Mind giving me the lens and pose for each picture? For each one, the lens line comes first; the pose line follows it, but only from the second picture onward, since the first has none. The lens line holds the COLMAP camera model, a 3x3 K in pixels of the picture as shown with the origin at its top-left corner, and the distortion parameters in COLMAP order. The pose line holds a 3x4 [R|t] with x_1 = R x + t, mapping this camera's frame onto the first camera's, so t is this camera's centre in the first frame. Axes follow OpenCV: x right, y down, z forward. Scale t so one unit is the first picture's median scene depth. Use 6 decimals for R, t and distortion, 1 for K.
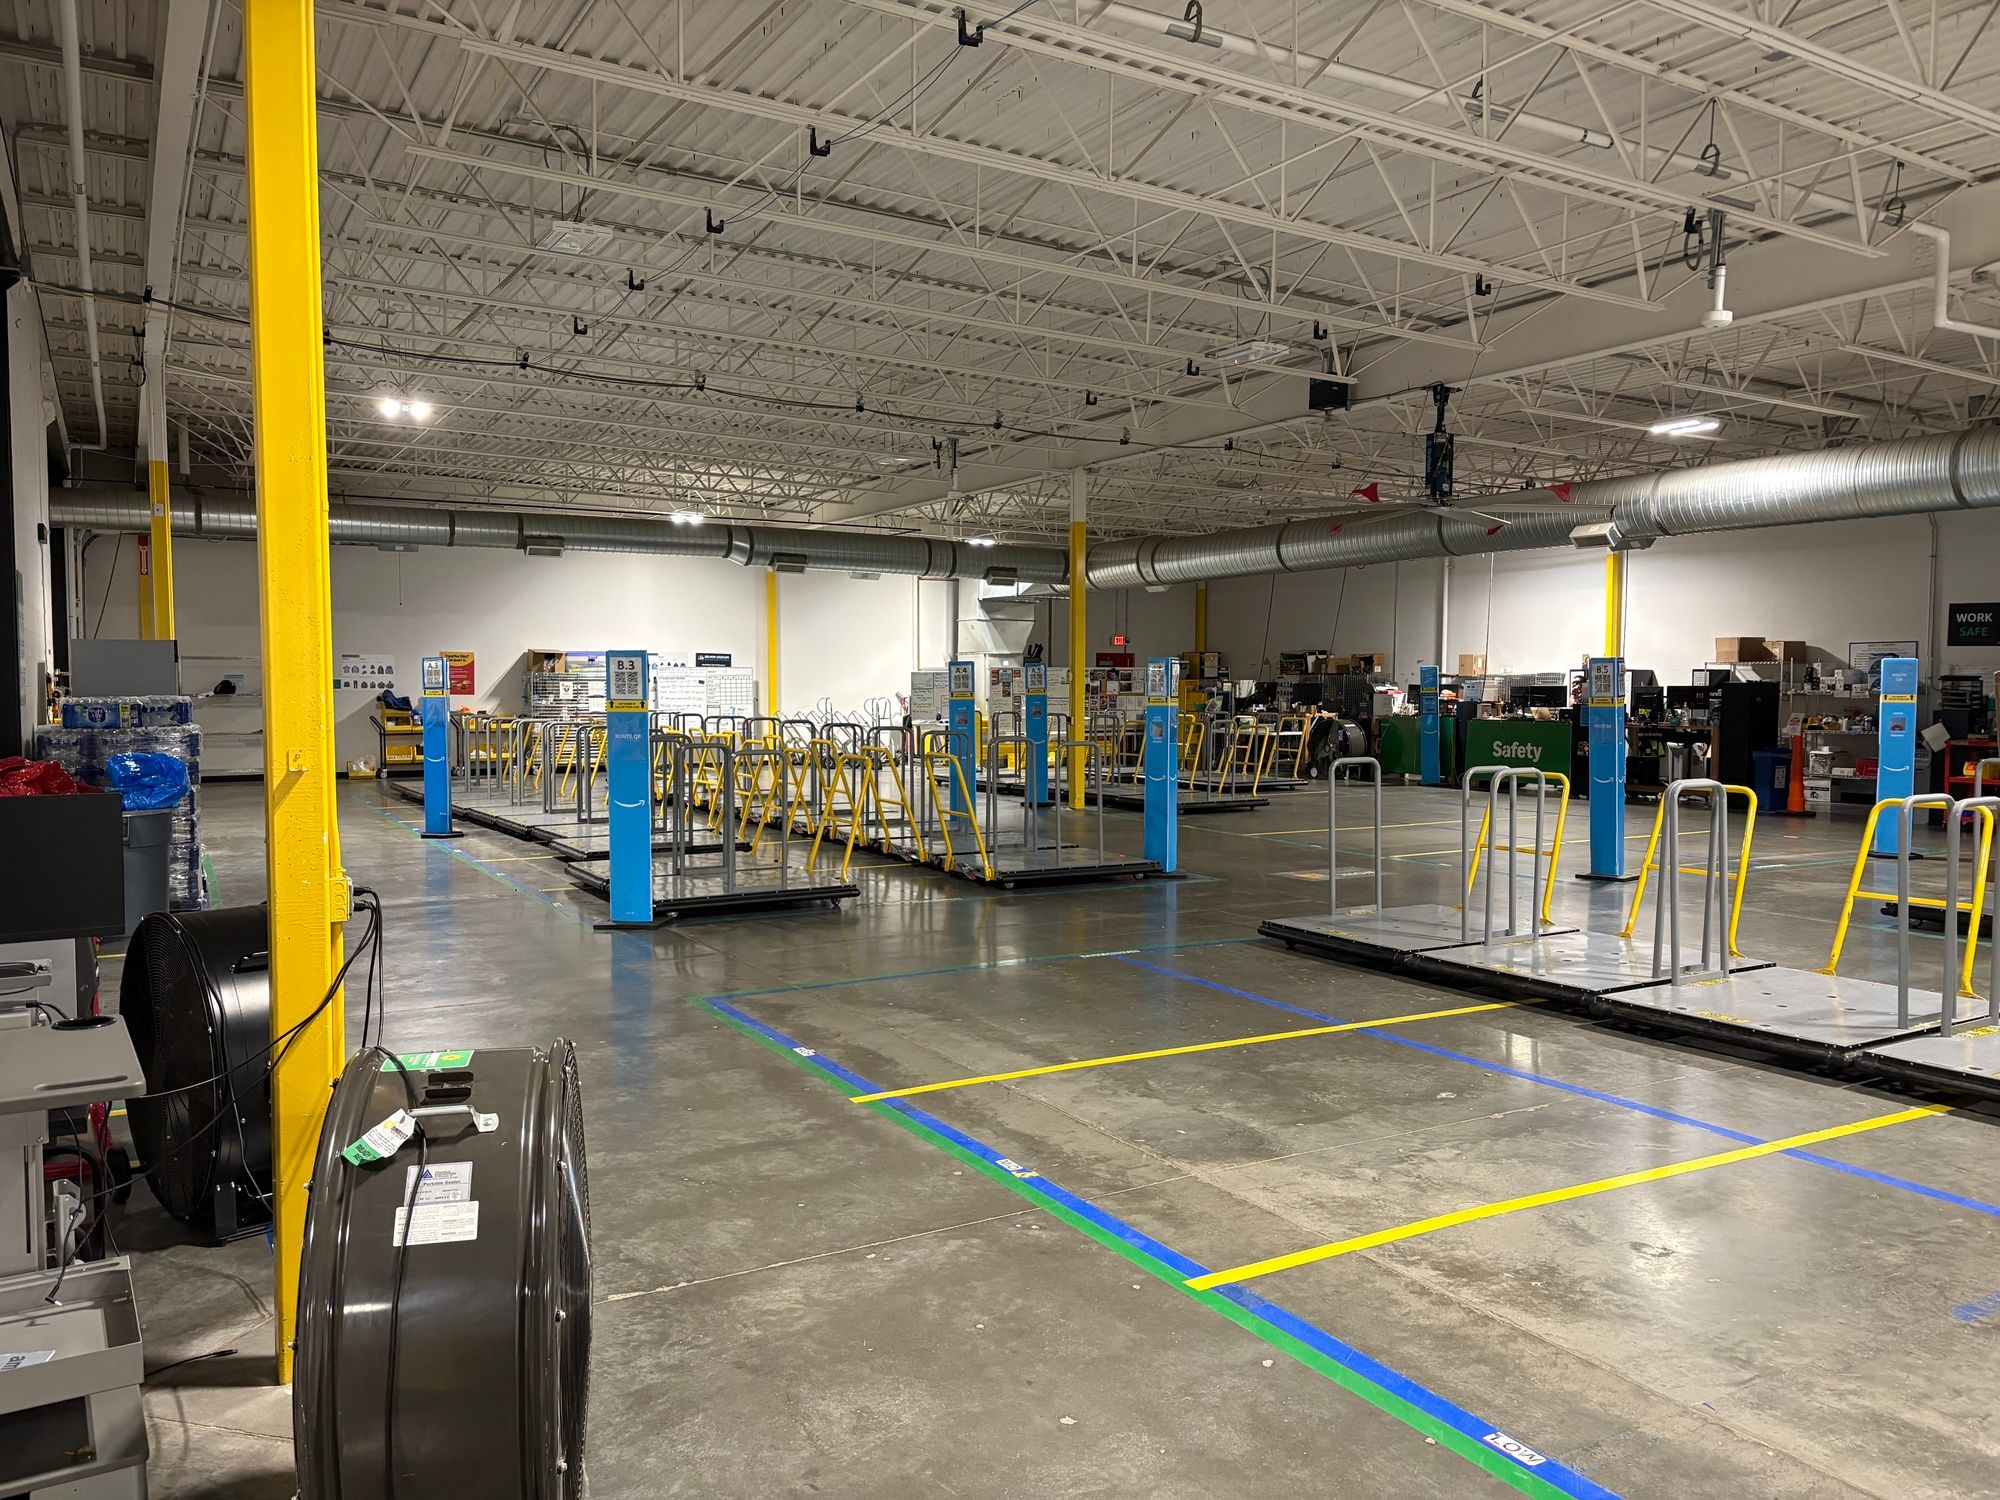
lens RADIAL K [[1489.1, 0, 992.6], [0, 1489.1, 750.8], [0, 0, 1]] dist [0.024404, -0.038366]
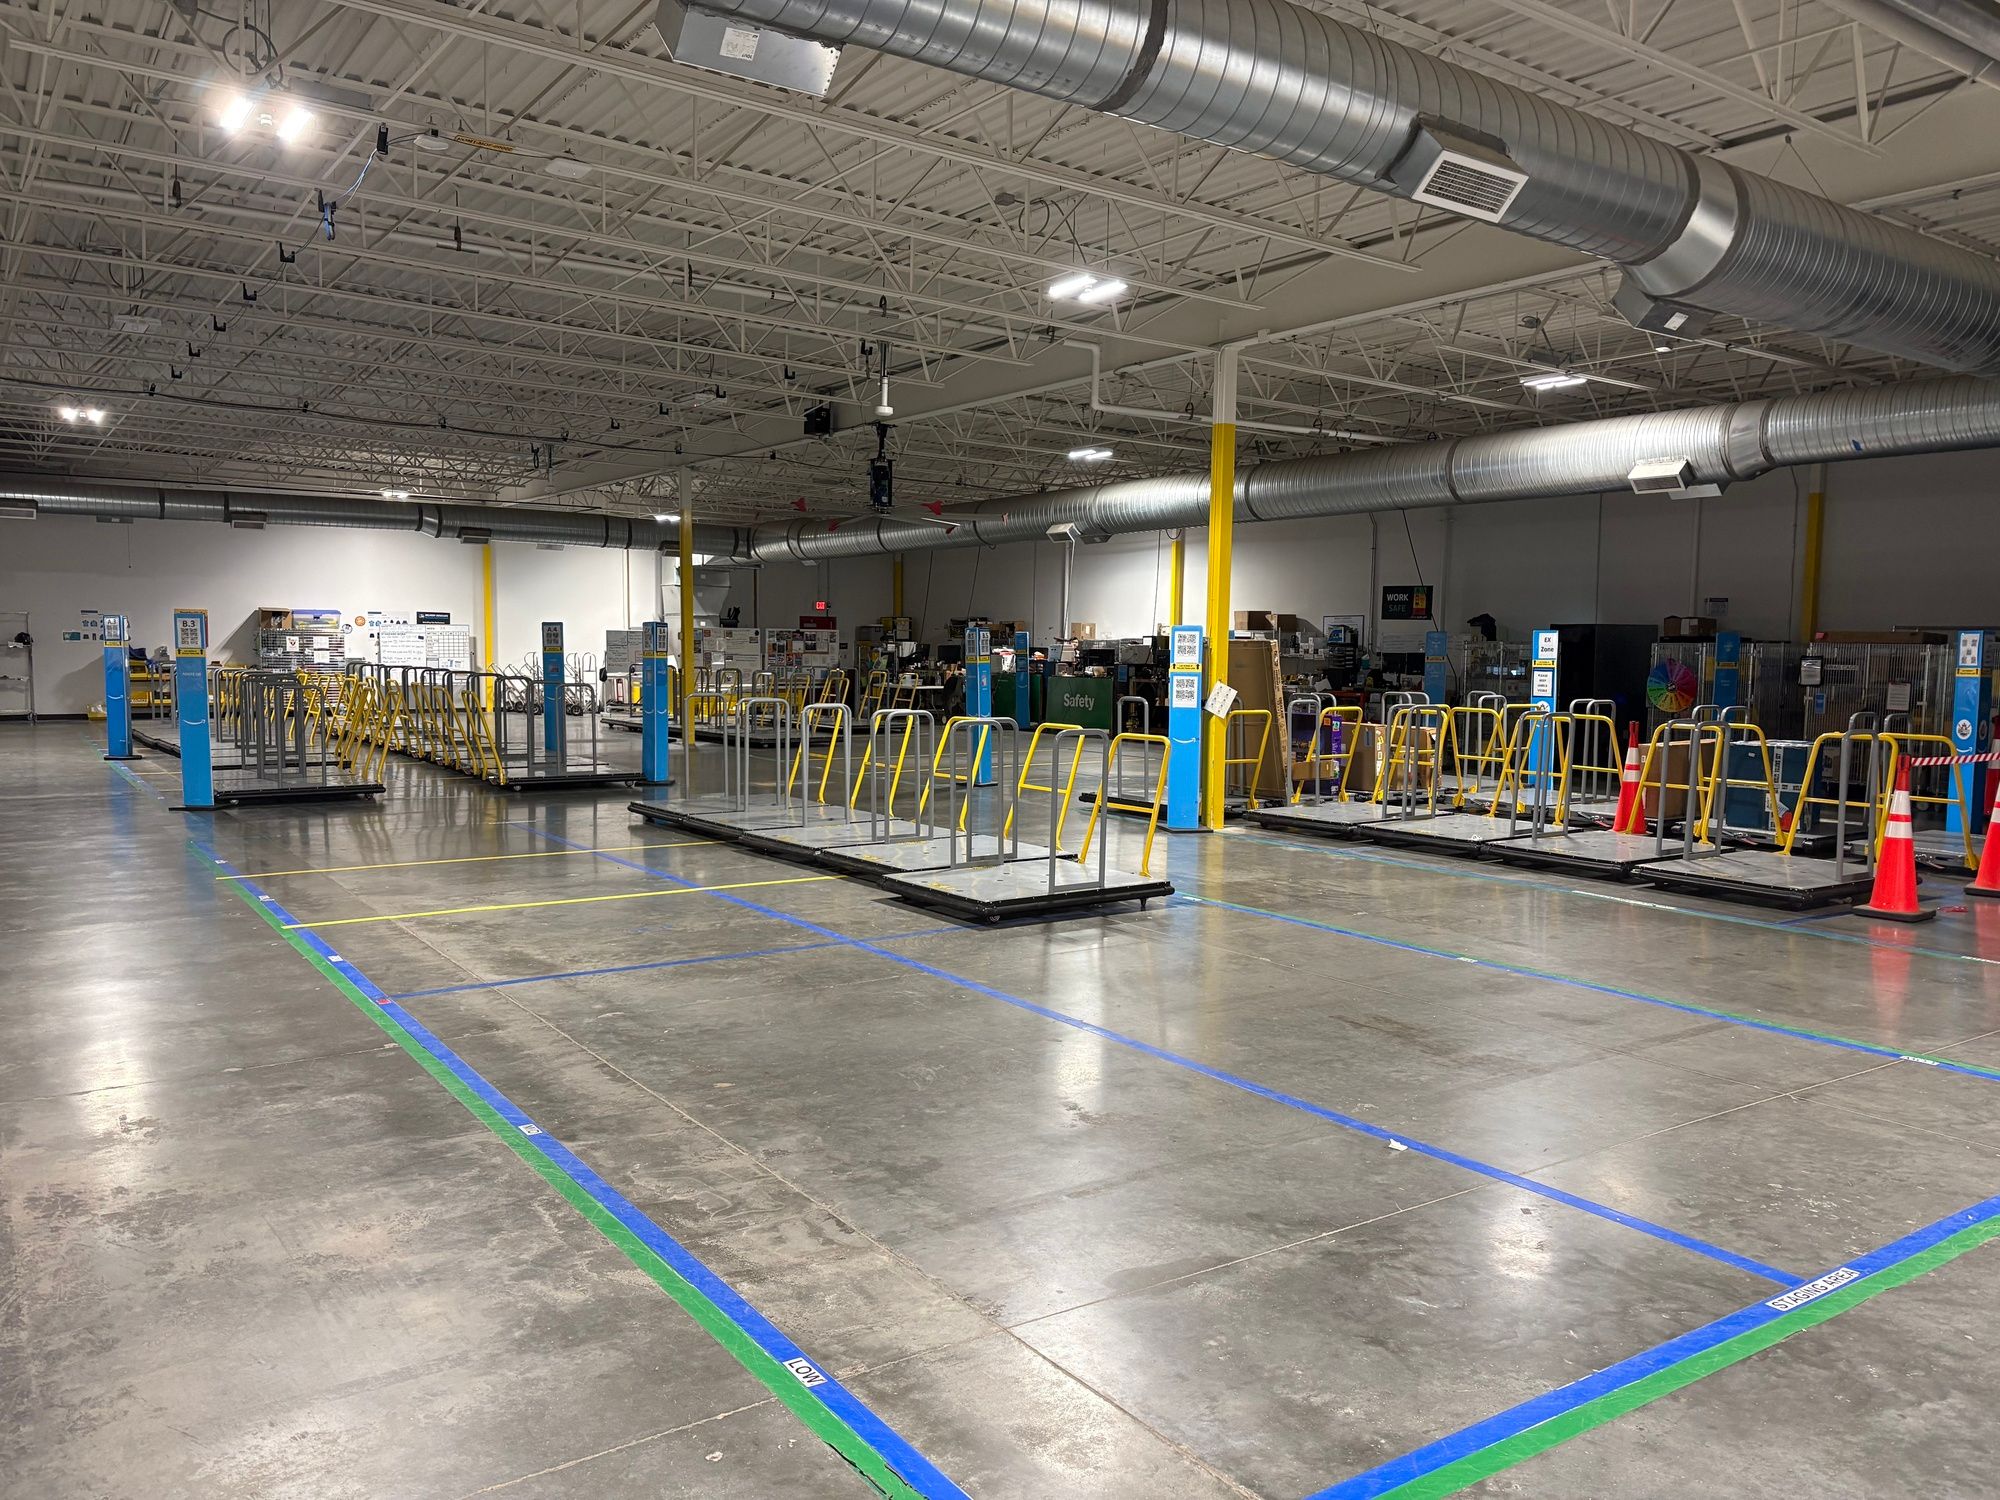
lens RADIAL K [[1489.1, 0, 1011.0], [0, 1489.1, 762.7], [0, 0, 1]] dist [0.024404, -0.038366]
pose [[0.995706, 0.002783, 0.092534, 0.171611], [-0.005928, 0.999413, 0.033731, 0.009368], [-0.092386, -0.034134, 0.995138, -0.209680]]
